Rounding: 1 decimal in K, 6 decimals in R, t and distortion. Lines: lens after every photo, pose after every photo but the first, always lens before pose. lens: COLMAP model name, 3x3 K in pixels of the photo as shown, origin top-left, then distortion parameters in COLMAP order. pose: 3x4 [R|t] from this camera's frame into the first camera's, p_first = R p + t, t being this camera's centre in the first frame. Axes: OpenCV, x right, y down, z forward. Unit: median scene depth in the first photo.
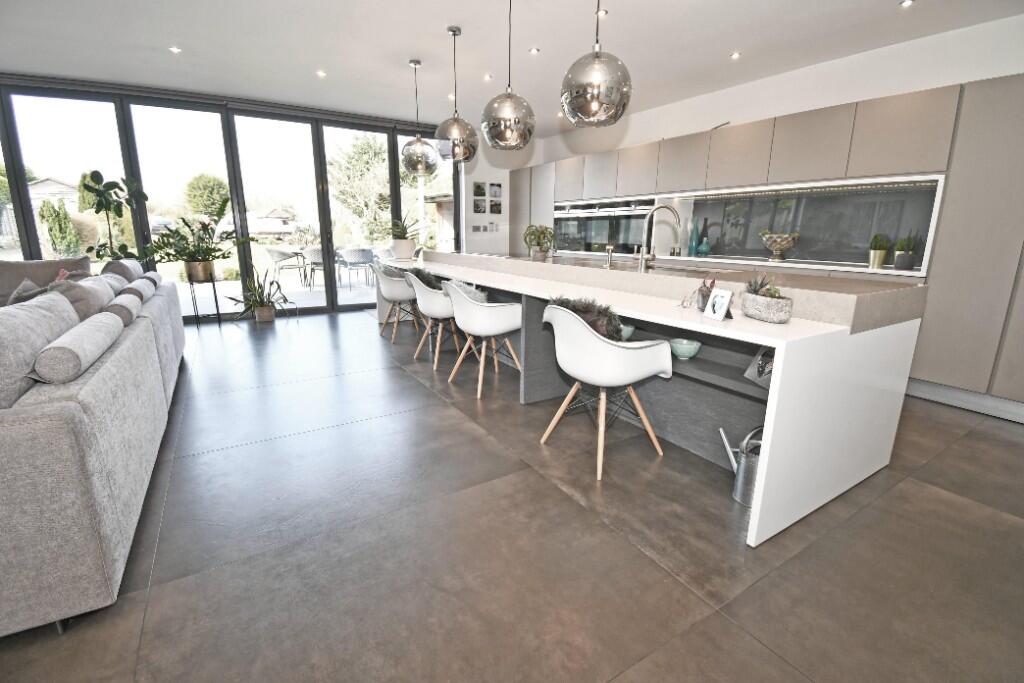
lens RADIAL K [[458.1, 0, 512.0], [0, 458.1, 341.5], [0, 0, 1]] dist [-0.001511, -0.000328]
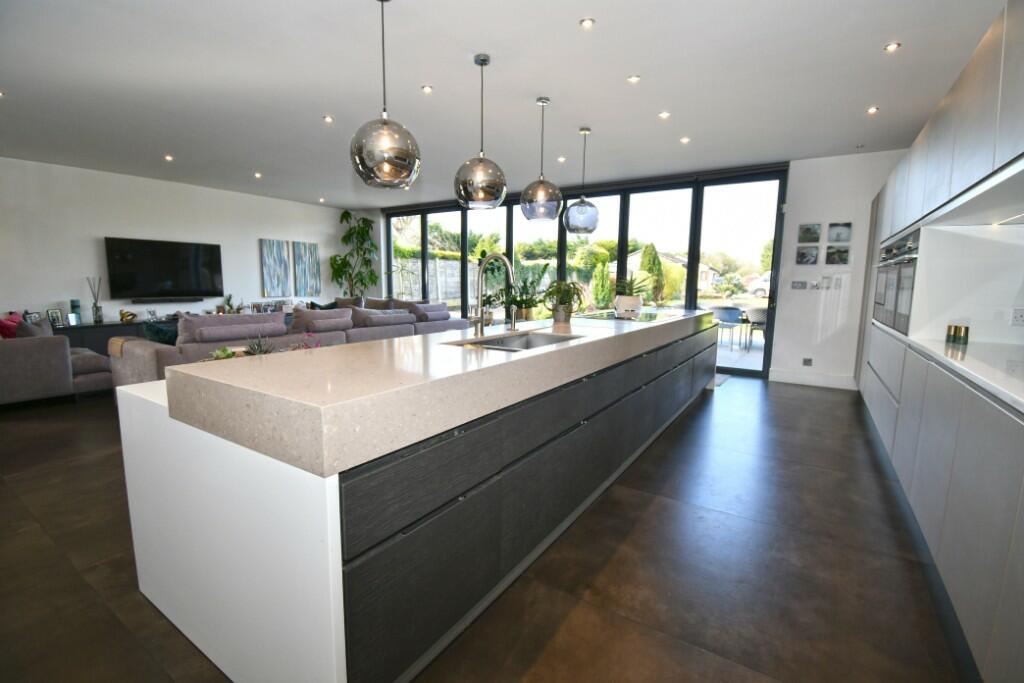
lens RADIAL K [[458.1, 0, 512.0], [0, 458.1, 341.5], [0, 0, 1]] dist [-0.001511, -0.000328]
pose [[0.424886, 0.107013, -0.898899, 0.464776], [-0.214570, 0.976596, 0.014841, -0.076966], [0.879449, 0.186571, 0.437904, 0.318684]]
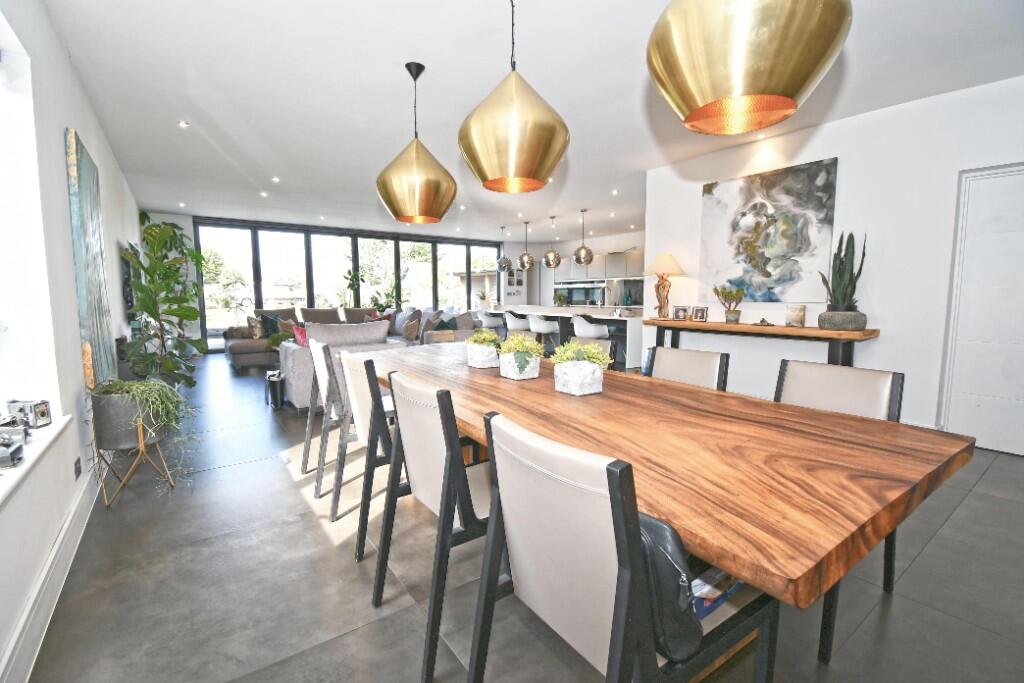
lens RADIAL K [[458.1, 0, 512.0], [0, 458.1, 341.5], [0, 0, 1]] dist [-0.001511, -0.000328]
pose [[0.997252, -0.016825, 0.072148, -0.230553], [0.026324, 0.990792, -0.132808, 0.202609], [-0.069249, 0.134343, 0.988512, -0.861158]]
